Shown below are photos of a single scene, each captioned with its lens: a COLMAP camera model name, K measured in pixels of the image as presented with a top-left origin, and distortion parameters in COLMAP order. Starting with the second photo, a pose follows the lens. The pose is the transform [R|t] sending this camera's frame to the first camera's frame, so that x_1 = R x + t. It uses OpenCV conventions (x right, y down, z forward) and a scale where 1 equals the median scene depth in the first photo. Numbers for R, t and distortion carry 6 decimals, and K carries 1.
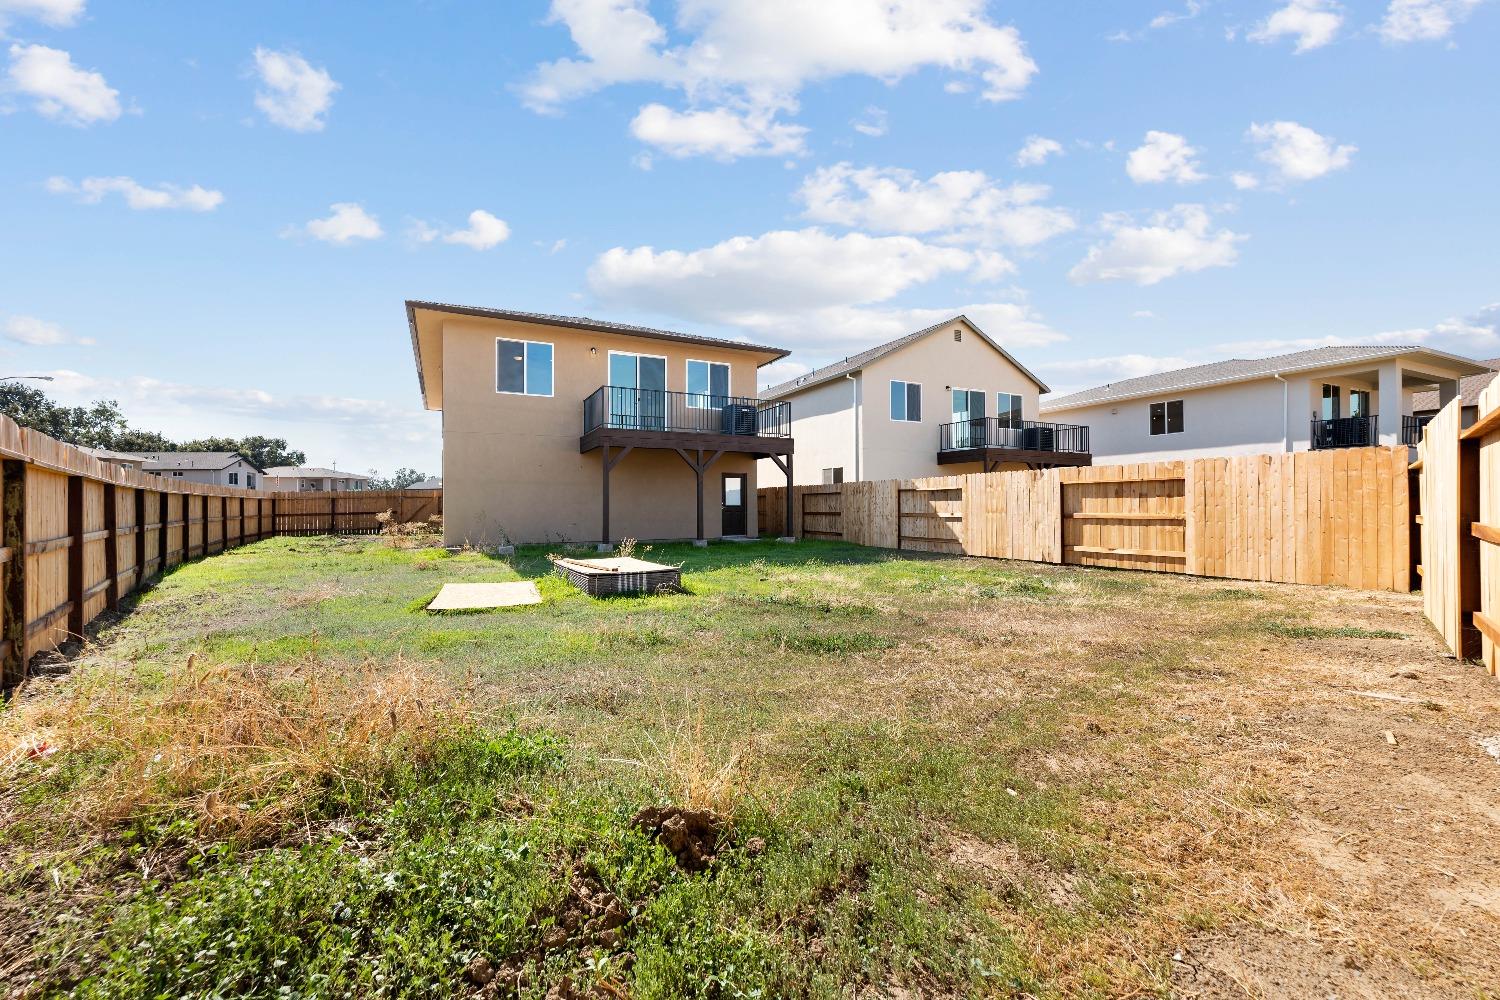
lens RADIAL K [[614.7, 0, 747.3], [0, 614.7, 503.3], [0, 0, 1]] dist [0.003743, 0.000753]
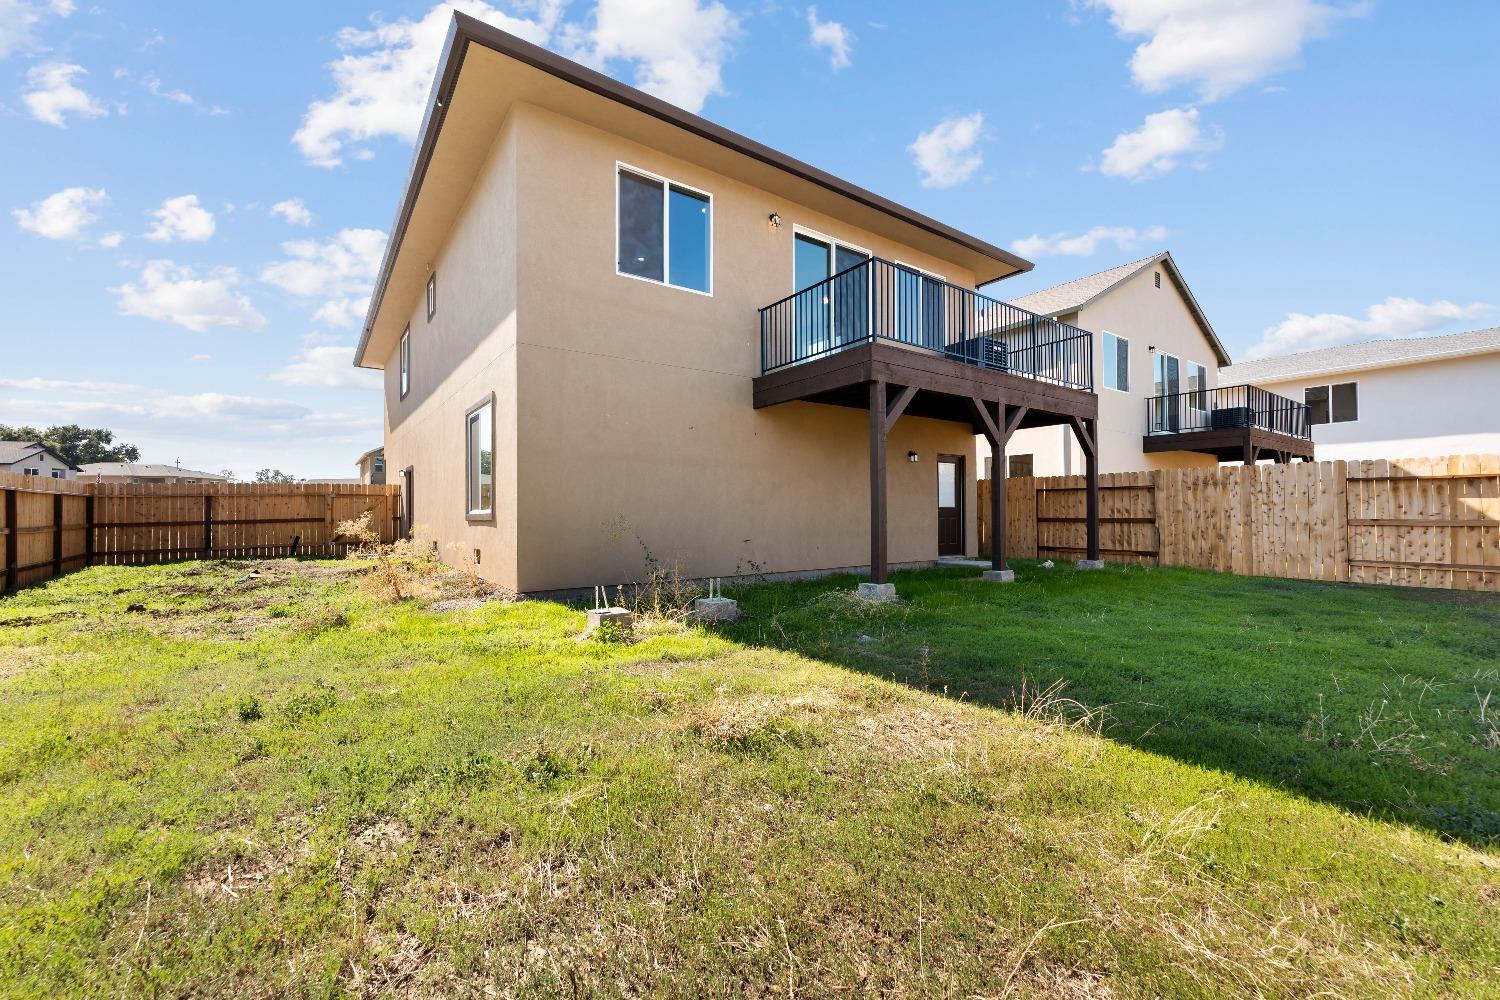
lens RADIAL K [[614.7, 0, 752.0], [0, 614.7, 502.9], [0, 0, 1]] dist [0.003743, 0.000753]
pose [[0.986864, 0.001714, 0.161542, -0.268020], [-0.000032, 0.999946, -0.010416, 0.004639], [-0.161551, 0.010274, 0.986811, 0.352090]]
